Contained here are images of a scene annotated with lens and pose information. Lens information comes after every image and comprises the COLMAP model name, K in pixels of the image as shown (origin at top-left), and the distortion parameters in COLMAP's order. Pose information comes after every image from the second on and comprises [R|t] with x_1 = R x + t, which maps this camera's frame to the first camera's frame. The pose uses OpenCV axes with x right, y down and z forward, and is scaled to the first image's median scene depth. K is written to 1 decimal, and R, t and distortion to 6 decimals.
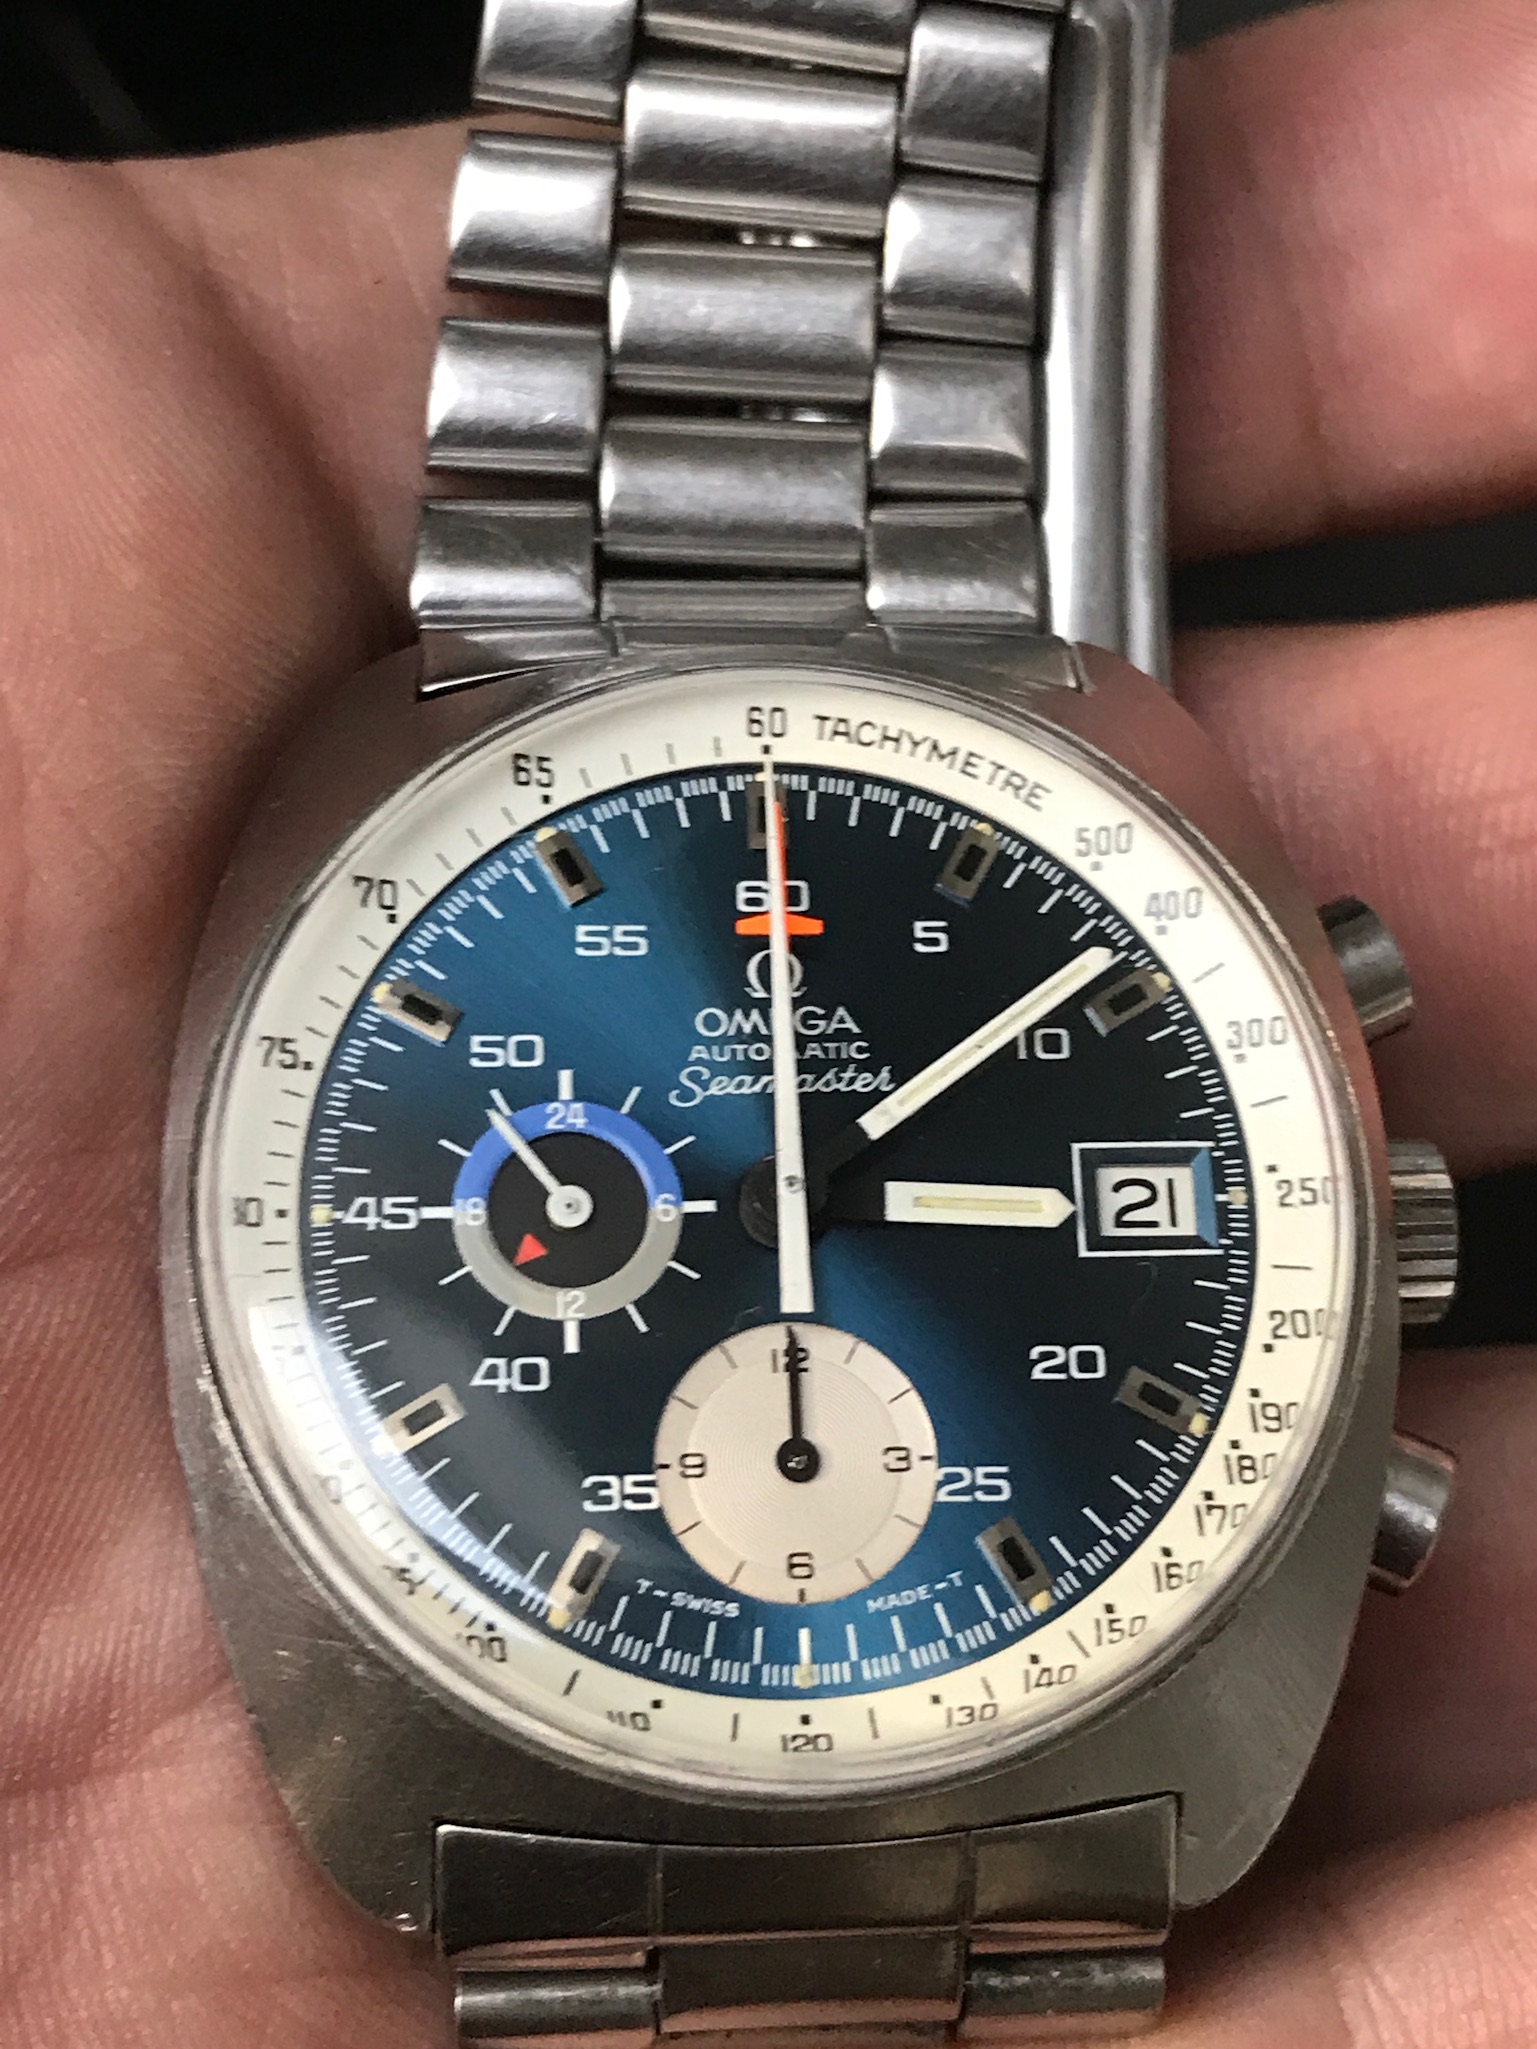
lens RADIAL K [[3776.6, 0, 768.4], [0, 3776.6, 1024.1], [0, 0, 1]] dist [0.277172, -0.021637]
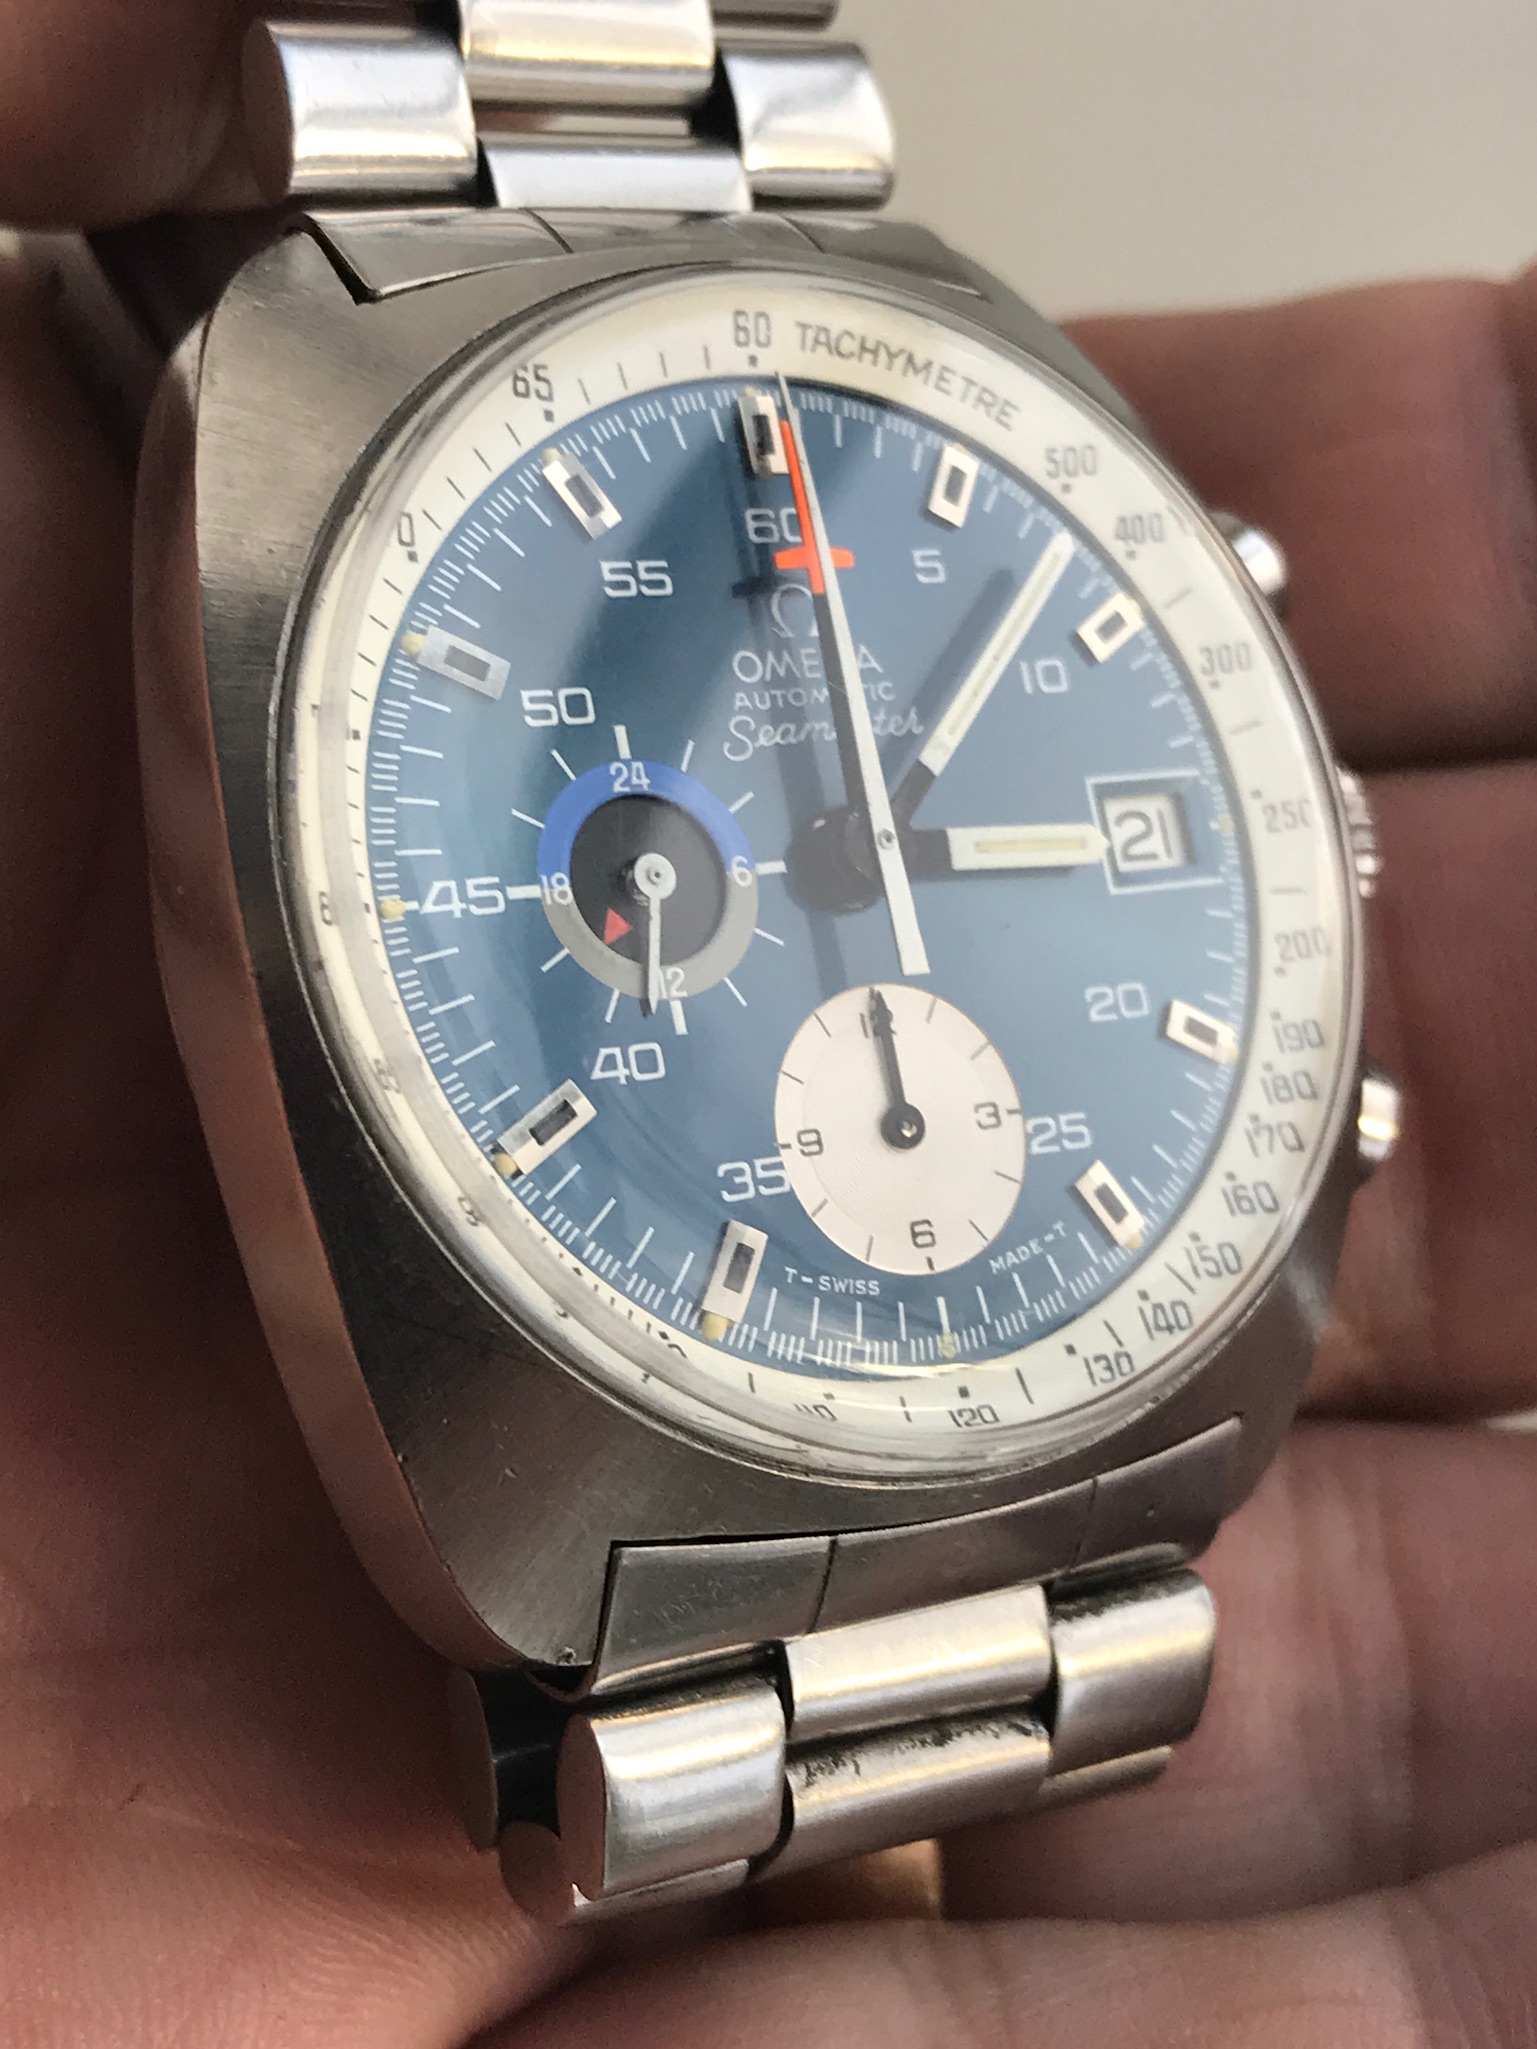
lens RADIAL K [[3776.6, 0, 768.4], [0, 3776.6, 1024.1], [0, 0, 1]] dist [0.277172, -0.021637]
pose [[0.848834, -0.083247, 0.522064, -0.507265], [0.015000, 0.990919, 0.133621, -0.037862], [-0.528447, -0.105591, 0.842374, 0.211980]]
